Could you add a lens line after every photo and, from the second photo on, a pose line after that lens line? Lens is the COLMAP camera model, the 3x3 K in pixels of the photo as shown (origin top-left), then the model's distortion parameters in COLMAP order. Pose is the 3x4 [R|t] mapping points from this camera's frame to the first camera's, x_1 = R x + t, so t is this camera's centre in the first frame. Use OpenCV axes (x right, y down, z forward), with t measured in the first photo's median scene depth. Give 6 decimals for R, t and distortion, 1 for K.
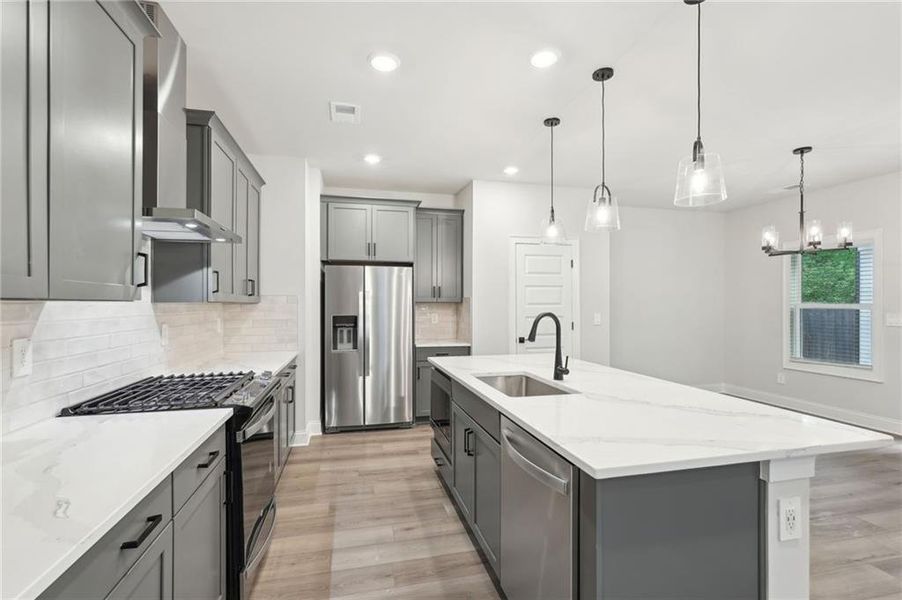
lens RADIAL K [[413.0, 0, 448.4], [0, 413.0, 298.7], [0, 0, 1]] dist [-0.014130, 0.007068]
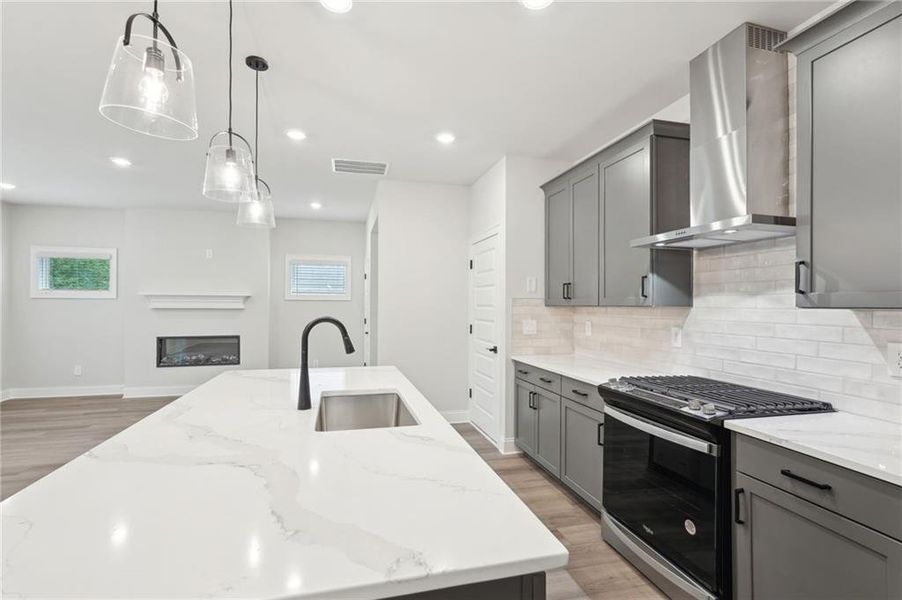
lens RADIAL K [[413.0, 0, 451.1], [0, 413.0, 303.7], [0, 0, 1]] dist [-0.014130, 0.007068]
pose [[-0.999537, -0.007969, -0.029369, 0.014715], [-0.007505, 0.999846, -0.015863, 0.011094], [0.029491, -0.015635, -0.999443, 1.110635]]
